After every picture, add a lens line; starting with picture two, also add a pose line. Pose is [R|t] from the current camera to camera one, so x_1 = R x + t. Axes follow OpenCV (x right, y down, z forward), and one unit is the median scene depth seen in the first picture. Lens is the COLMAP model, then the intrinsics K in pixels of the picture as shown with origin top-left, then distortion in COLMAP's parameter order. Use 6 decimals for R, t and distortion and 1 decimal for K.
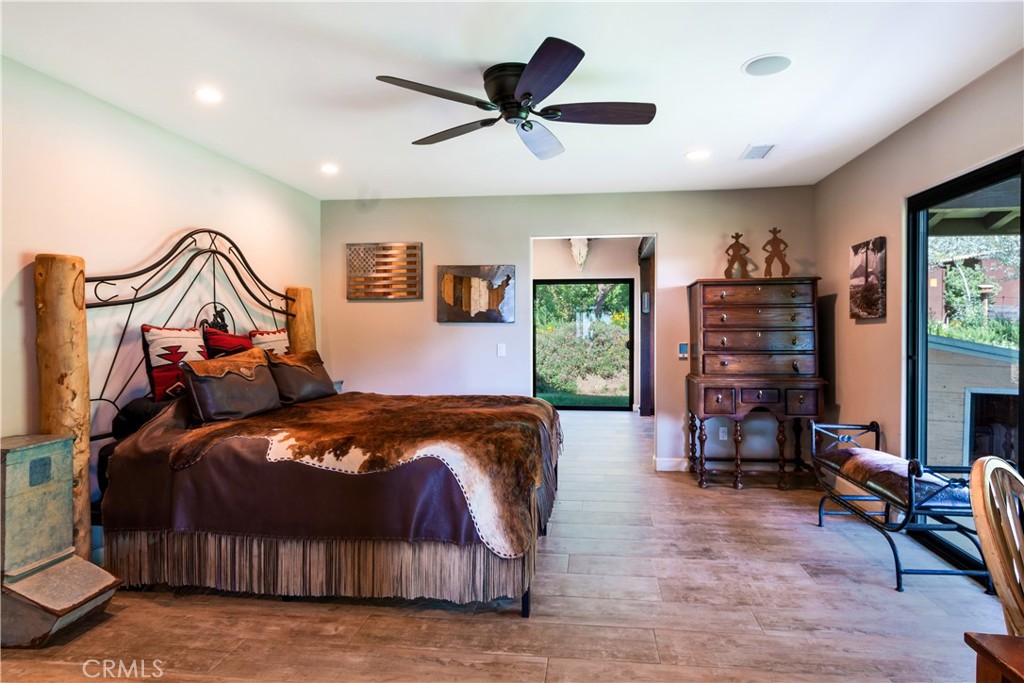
lens RADIAL K [[548.5, 0, 546.1], [0, 548.5, 332.2], [0, 0, 1]] dist [-0.003700, -0.000951]
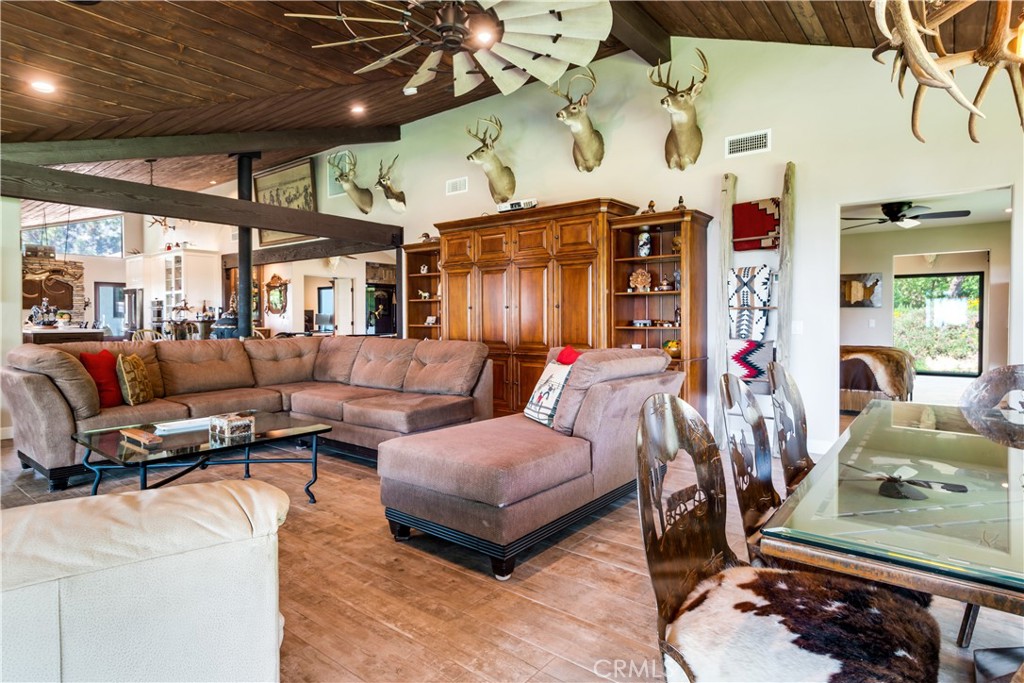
lens RADIAL K [[548.5, 0, 518.7], [0, 548.5, 335.9], [0, 0, 1]] dist [-0.003700, -0.000951]
pose [[0.834326, 0.014803, -0.551073, -0.080602], [-0.000482, 0.999659, 0.026123, 0.037566], [0.551271, -0.021530, 0.834048, -1.395999]]
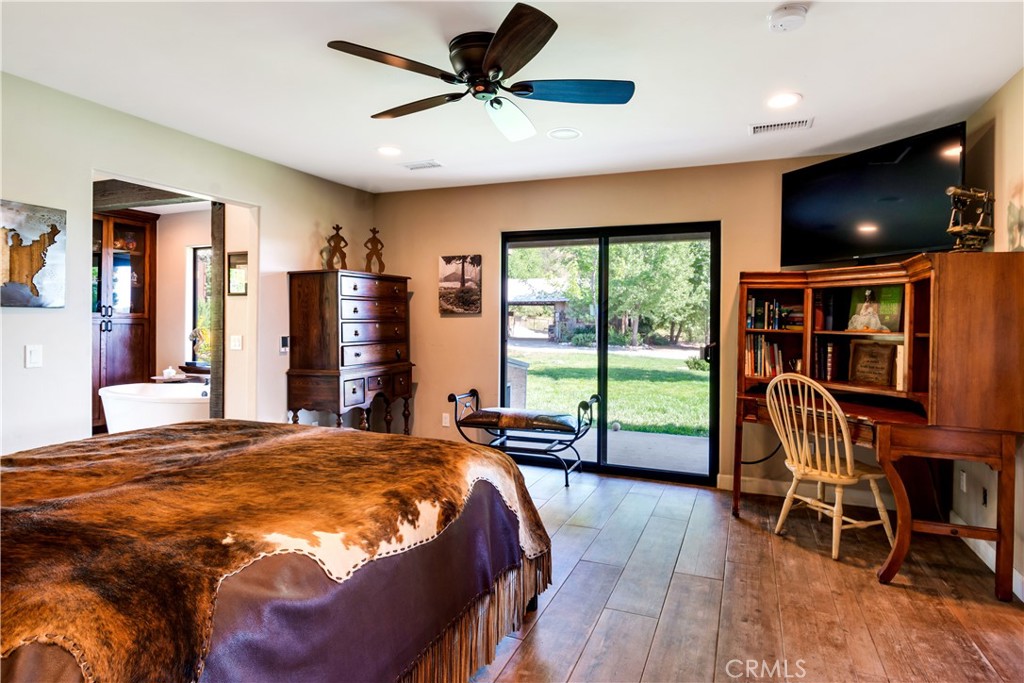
lens RADIAL K [[548.5, 0, 533.2], [0, 548.5, 323.5], [0, 0, 1]] dist [-0.003700, -0.000951]
pose [[0.272727, -0.001496, 0.962090, -0.673711], [-0.003029, 0.999993, 0.002413, -0.004926], [-0.962087, -0.003572, 0.272721, 0.490187]]
